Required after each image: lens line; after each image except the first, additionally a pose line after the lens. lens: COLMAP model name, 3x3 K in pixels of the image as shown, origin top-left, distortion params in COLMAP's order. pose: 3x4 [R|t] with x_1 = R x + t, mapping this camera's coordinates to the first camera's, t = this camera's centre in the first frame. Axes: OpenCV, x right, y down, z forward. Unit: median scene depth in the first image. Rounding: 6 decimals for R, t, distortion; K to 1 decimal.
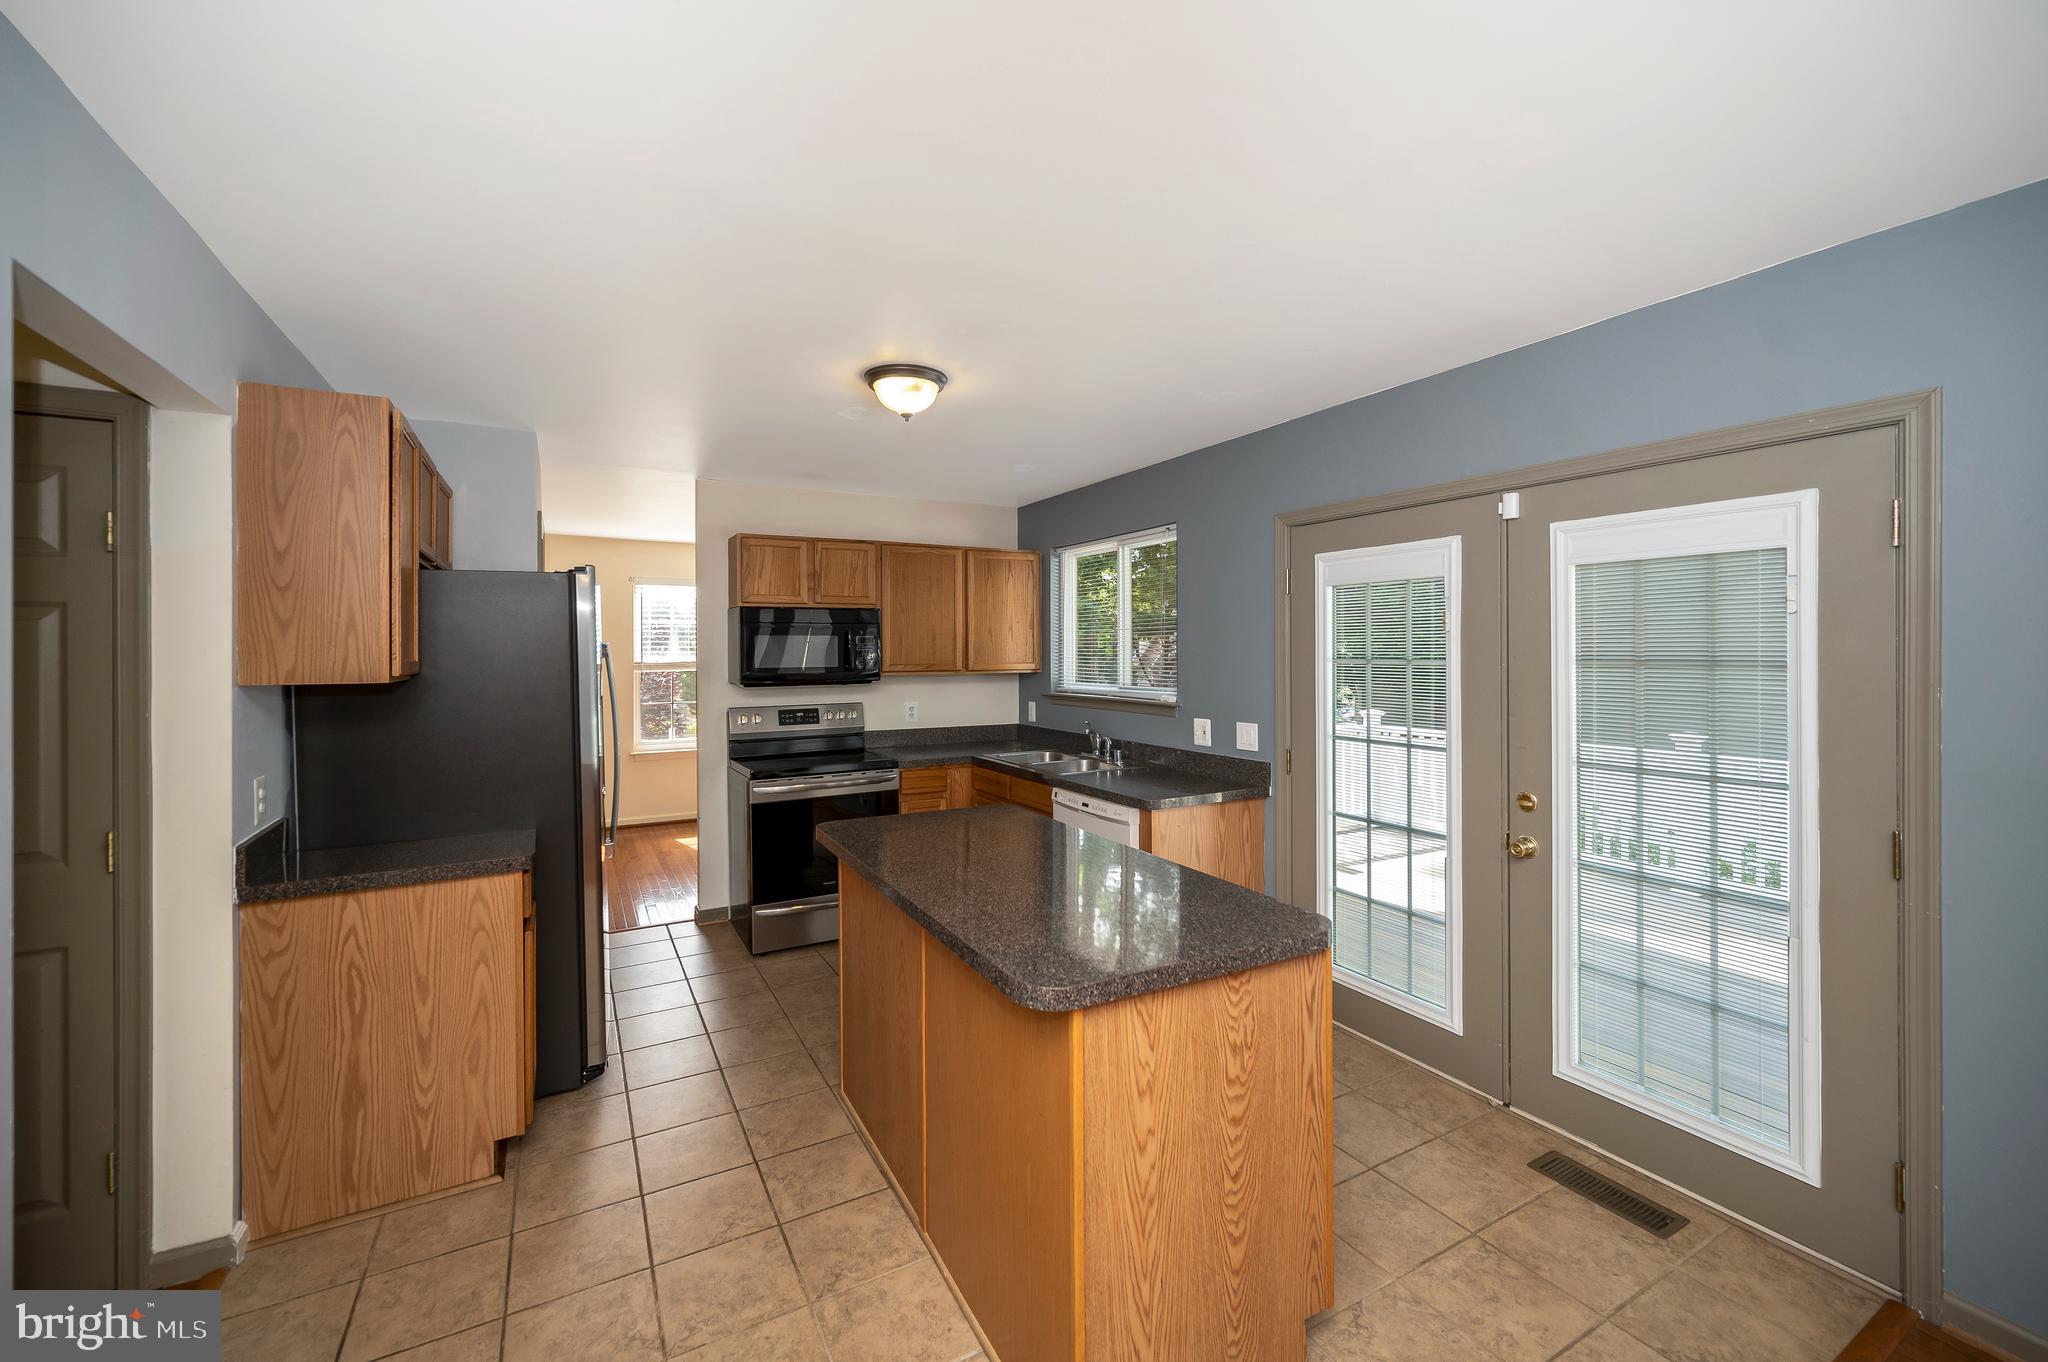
lens RADIAL K [[821.3, 0, 1034.7], [0, 821.3, 689.4], [0, 0, 1]] dist [0.001383, -0.000131]
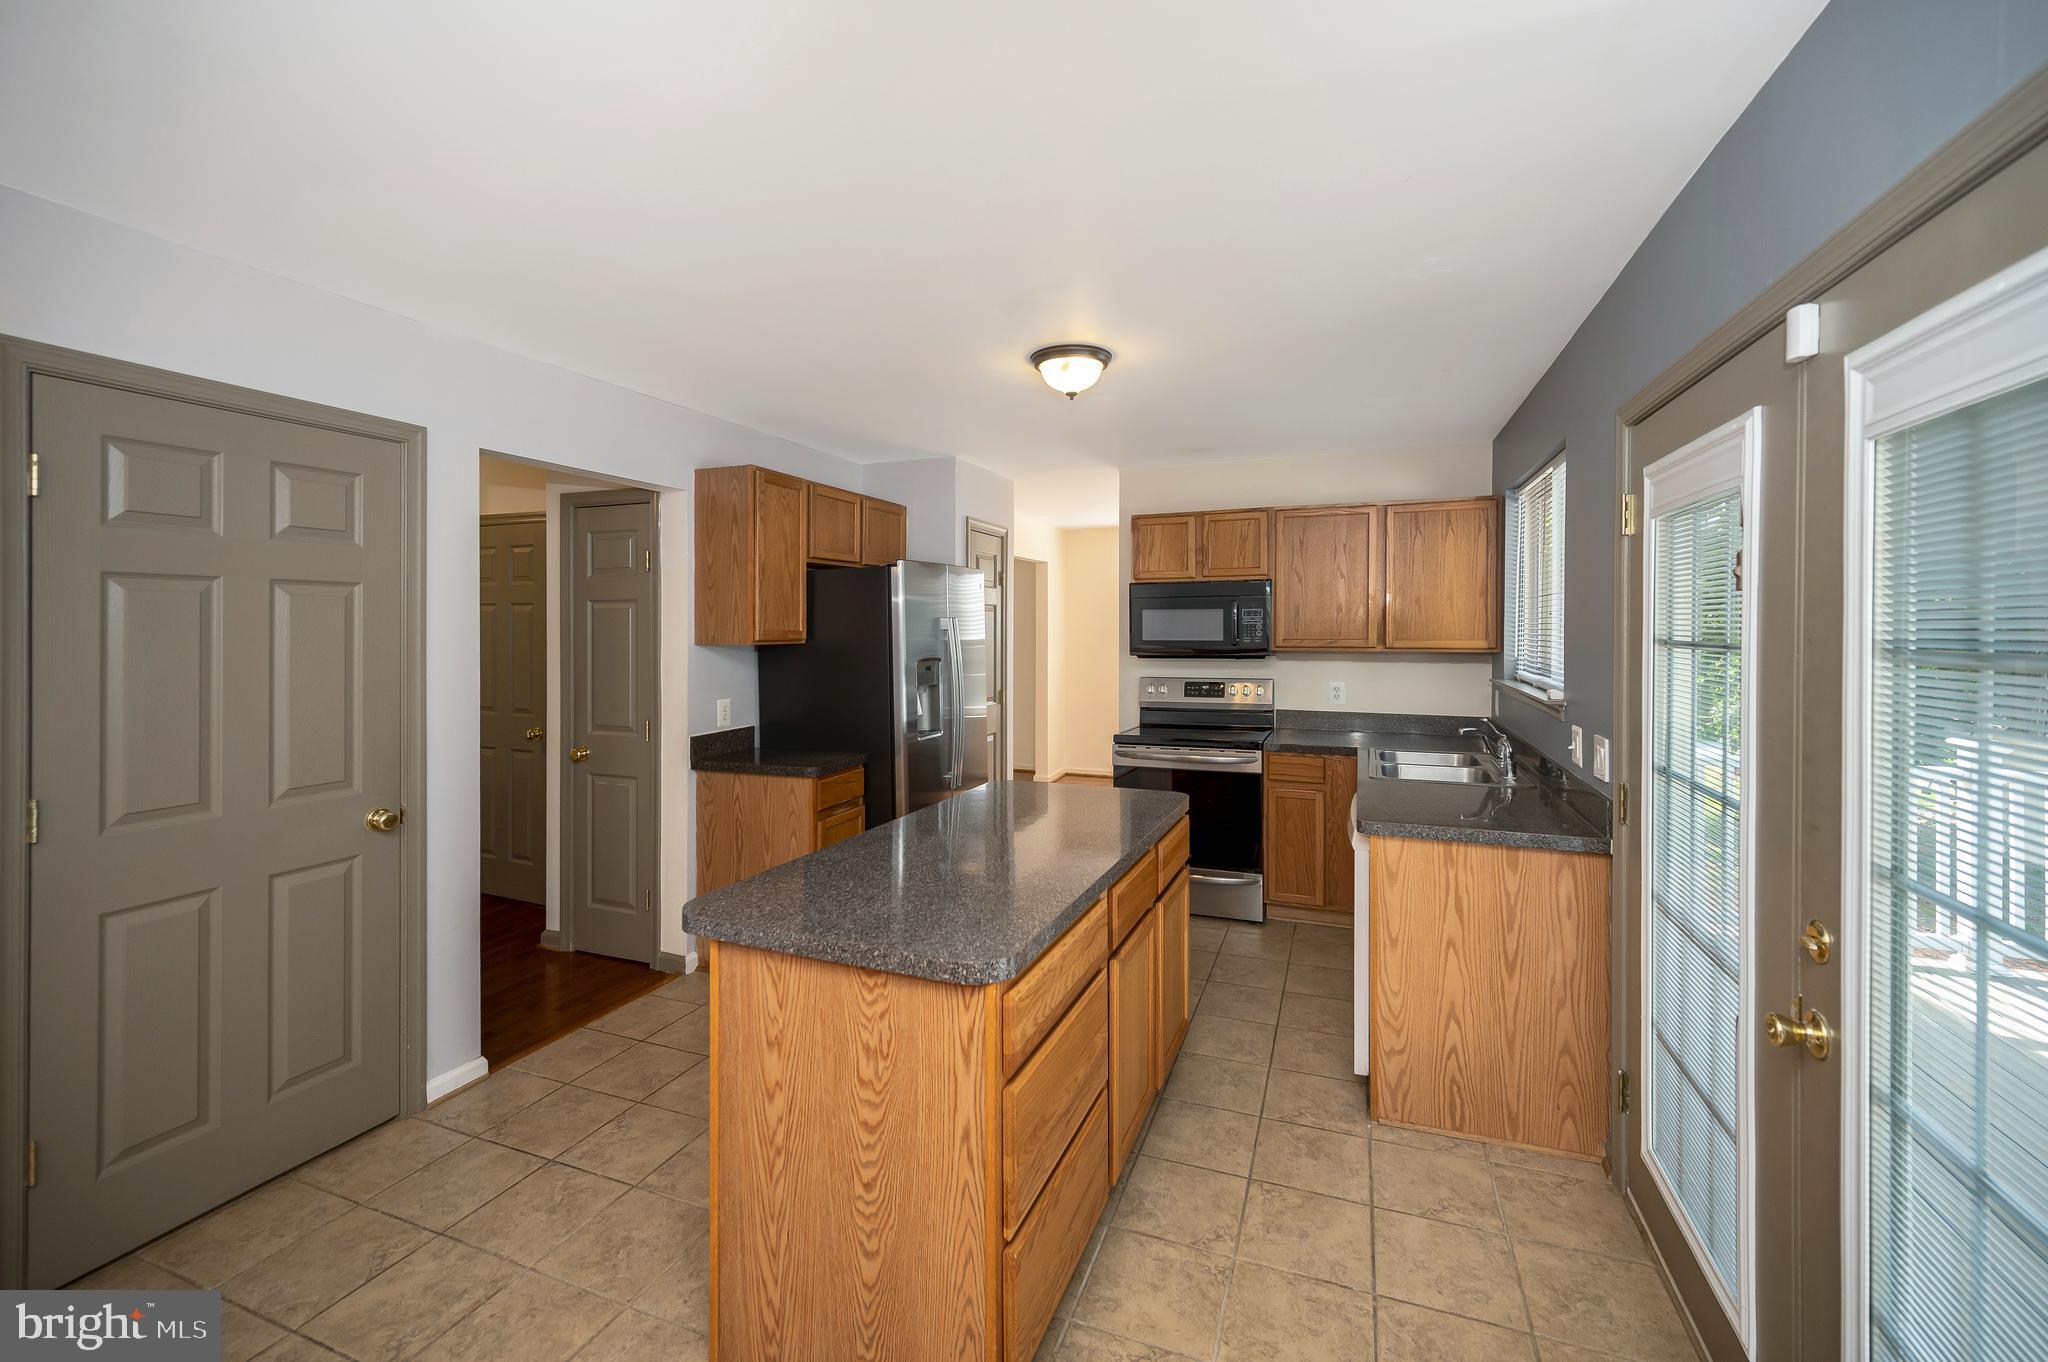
lens RADIAL K [[836.0, 0, 1032.7], [0, 836.0, 667.1], [0, 0, 1]] dist [0.002702, 0.000220]
pose [[0.639284, 0.040274, -0.767915, 0.716683], [-0.035920, 0.999101, 0.022495, -0.019110], [0.768131, 0.013203, 0.640156, 0.348539]]
